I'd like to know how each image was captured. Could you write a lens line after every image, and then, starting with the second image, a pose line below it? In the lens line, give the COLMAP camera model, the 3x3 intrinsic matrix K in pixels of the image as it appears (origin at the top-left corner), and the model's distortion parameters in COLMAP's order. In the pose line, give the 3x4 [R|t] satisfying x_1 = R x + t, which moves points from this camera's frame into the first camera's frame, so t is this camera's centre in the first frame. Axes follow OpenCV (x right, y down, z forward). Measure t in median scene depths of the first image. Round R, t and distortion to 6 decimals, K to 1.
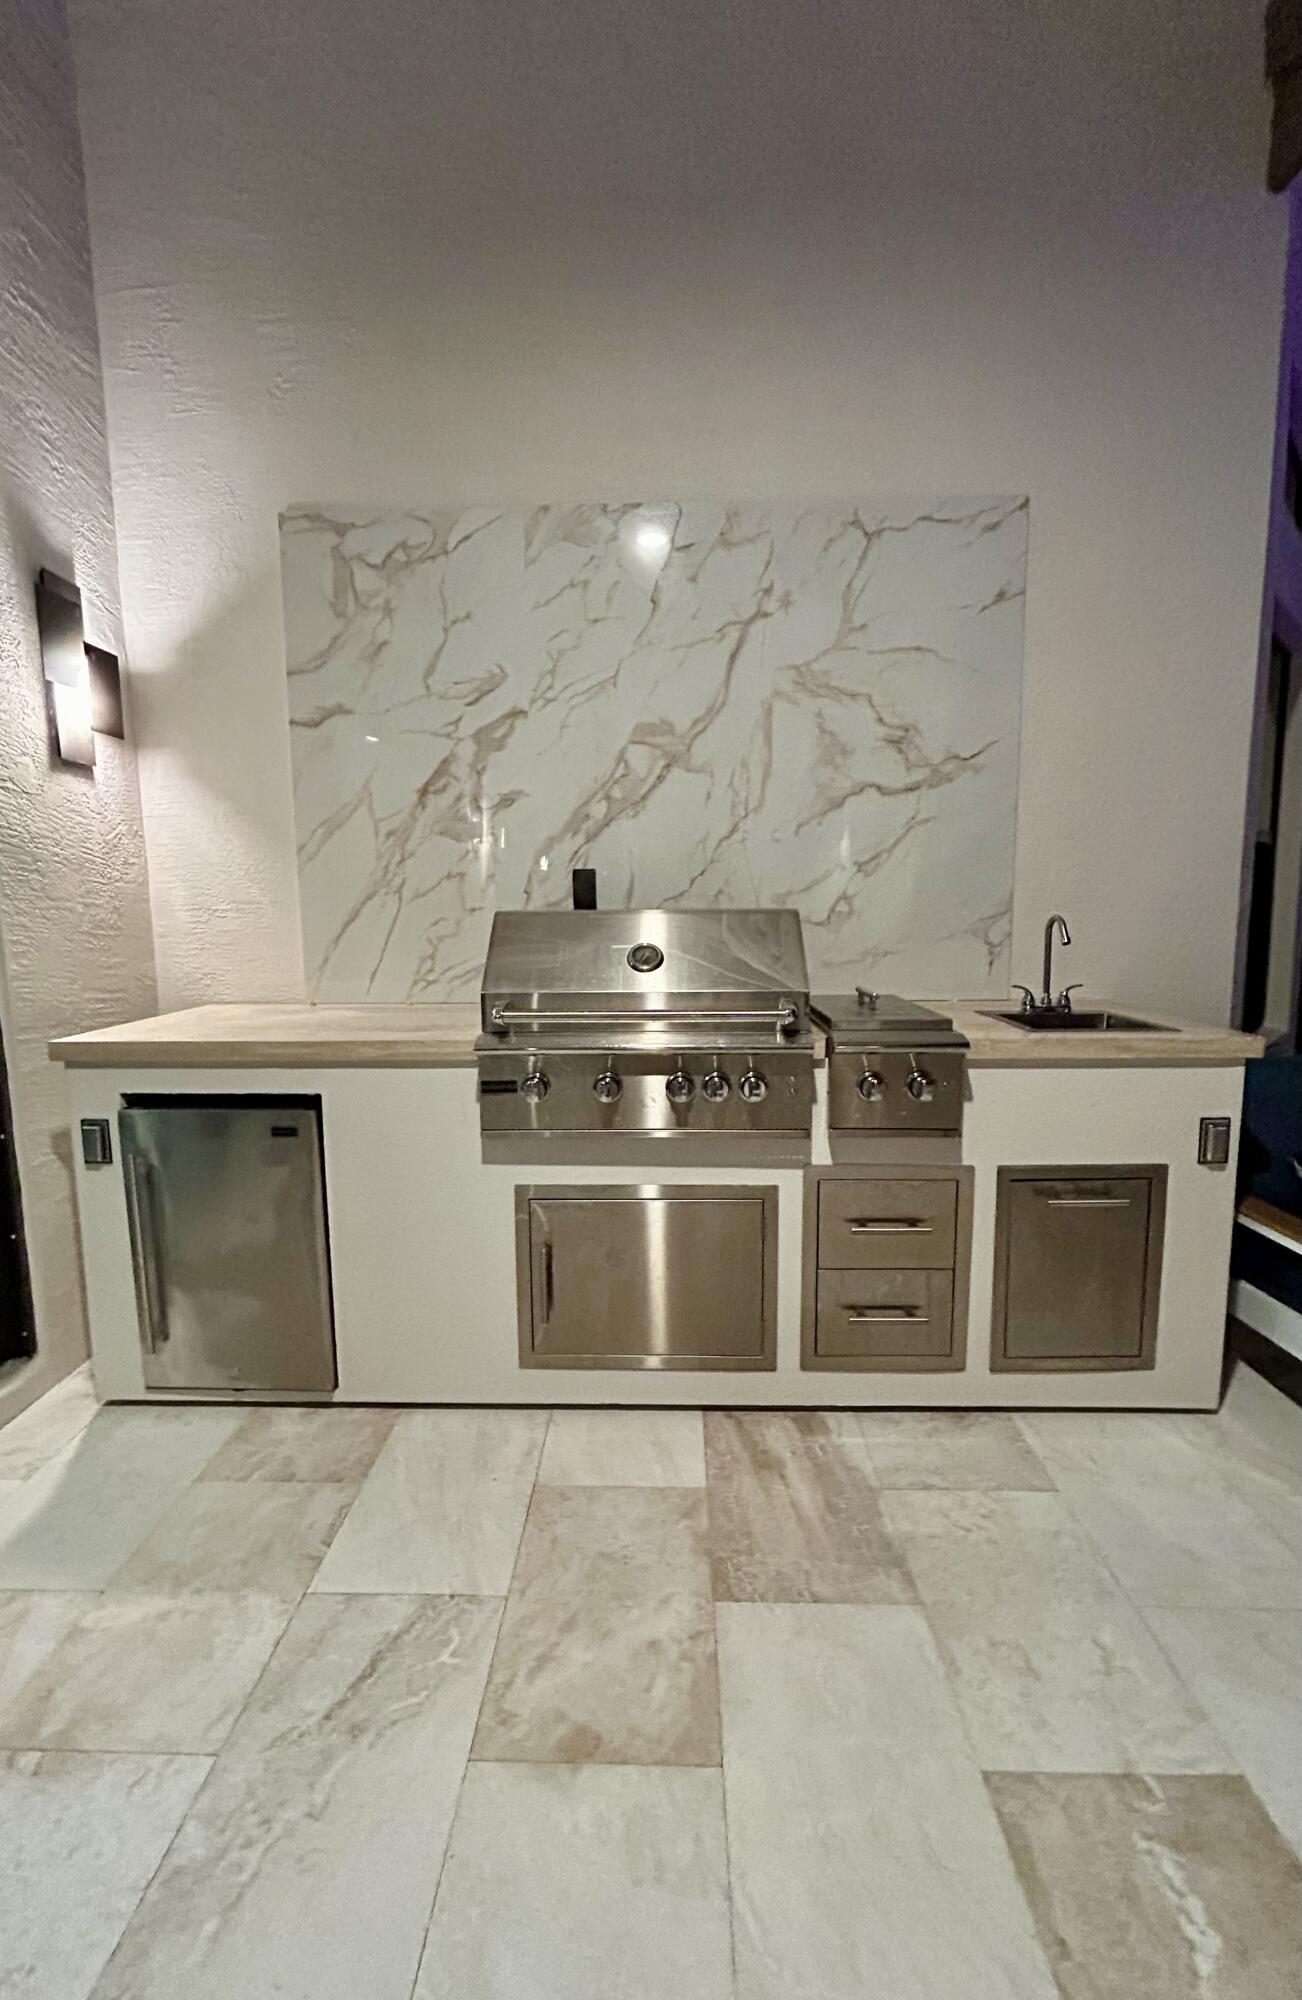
lens RADIAL K [[803.8, 0, 648.3], [0, 803.8, 995.1], [0, 0, 1]] dist [0.000072, 0.000155]
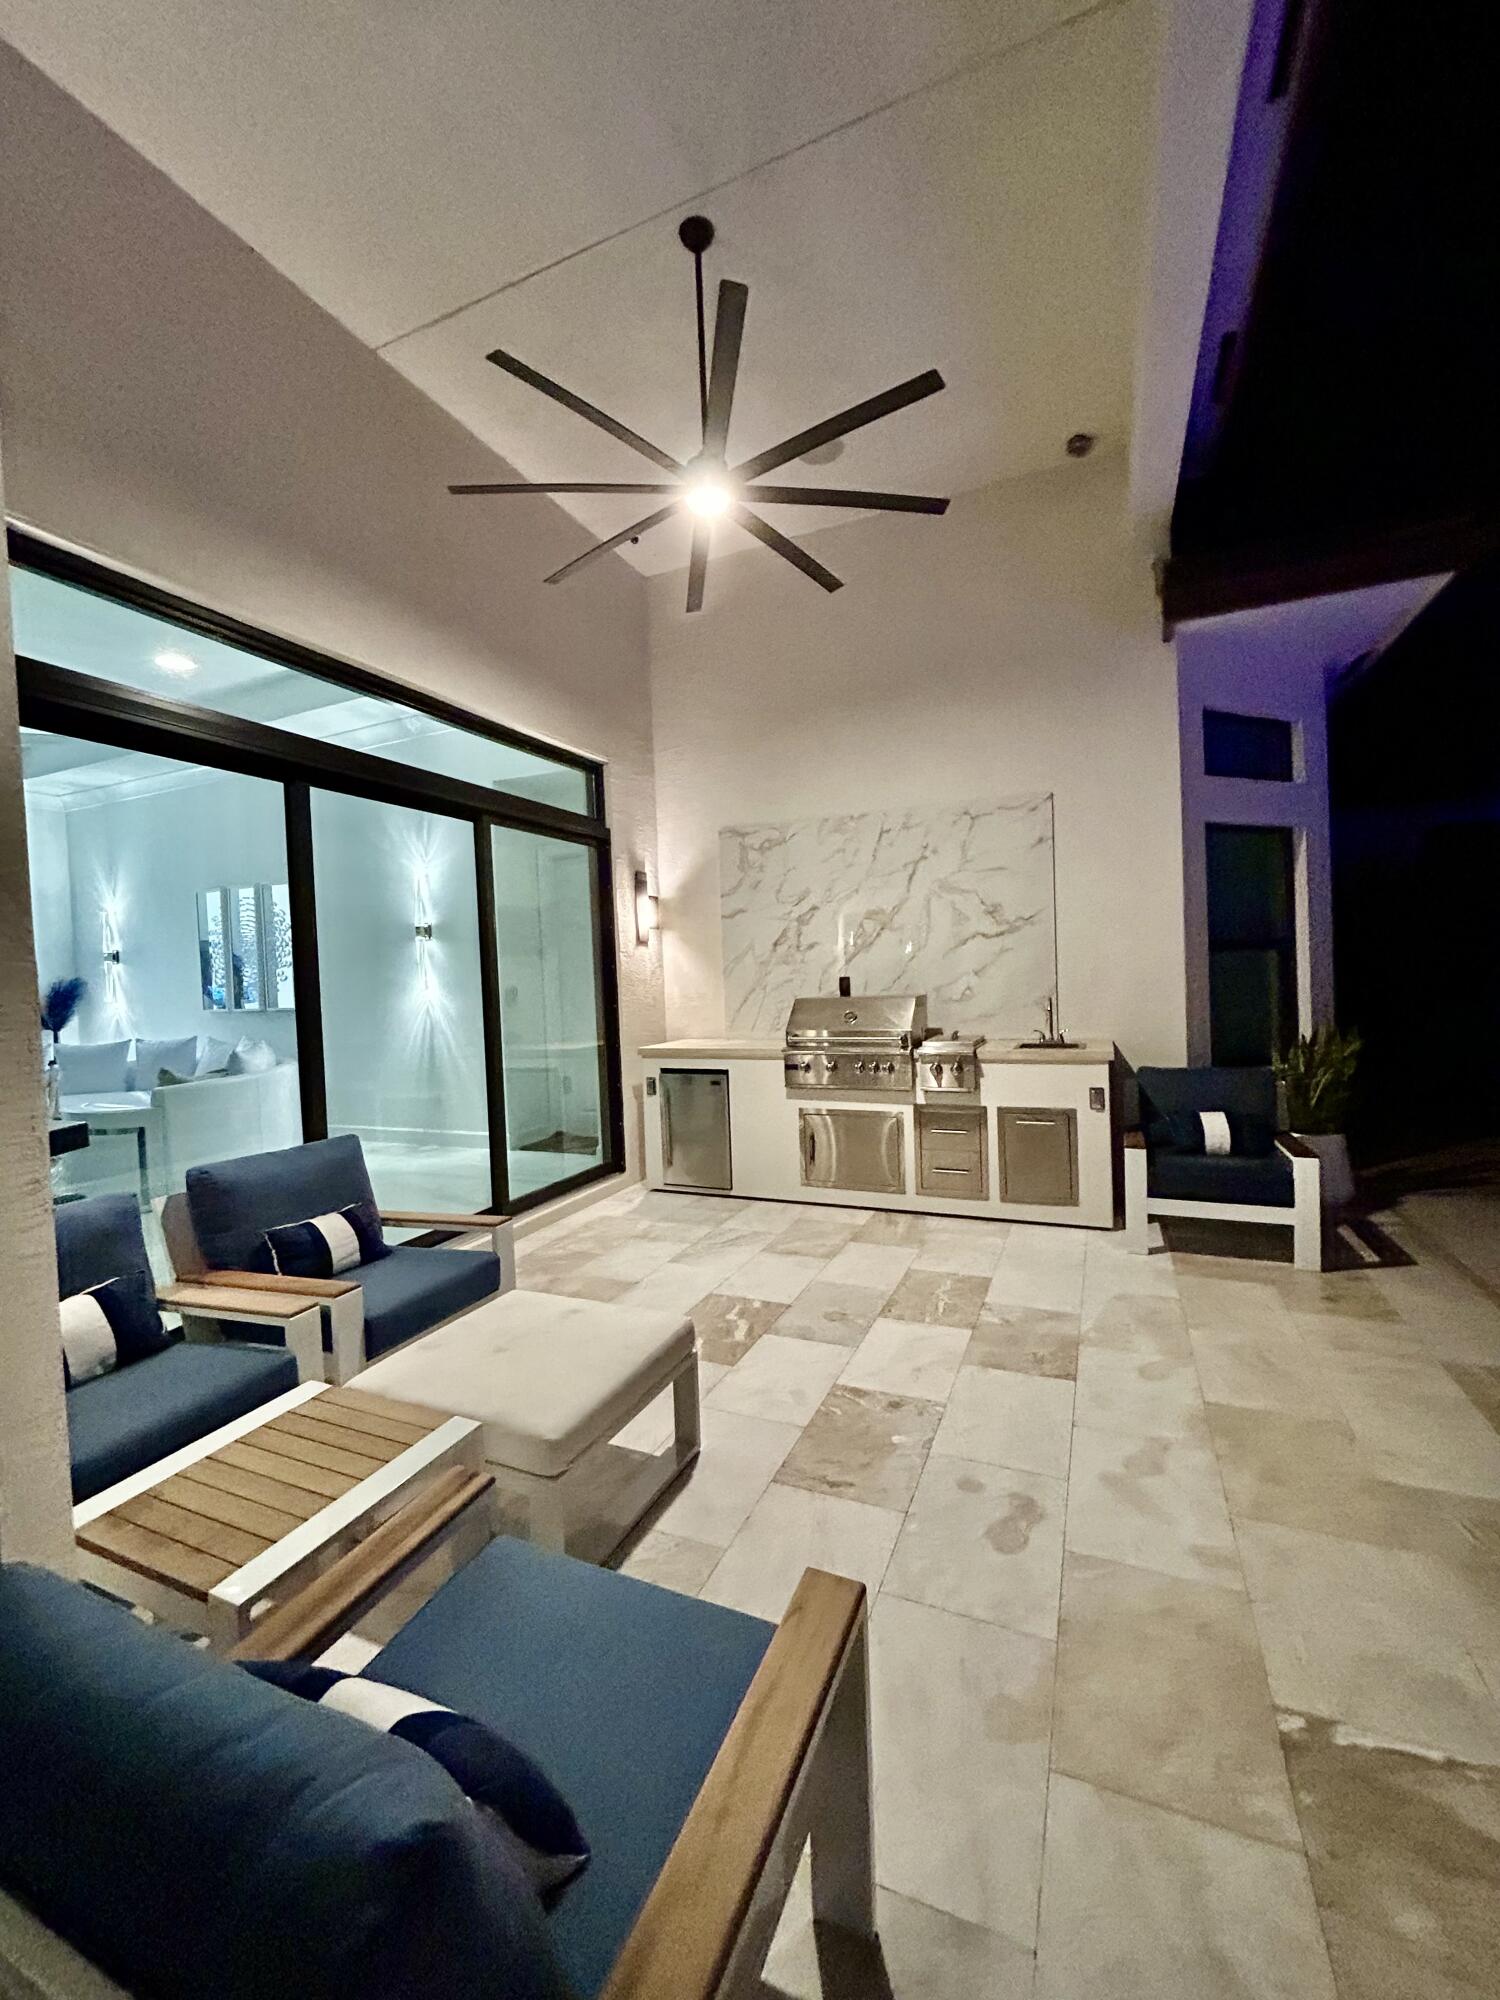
lens RADIAL K [[803.0, 0, 746.2], [0, 803.0, 1001.7], [0, 0, 1]] dist [-0.000052, -0.000003]
pose [[0.924563, -0.010824, -0.380875, 0.555029], [-0.020137, 0.996812, -0.077209, 0.090321], [0.380497, 0.079054, 0.921397, -1.208895]]
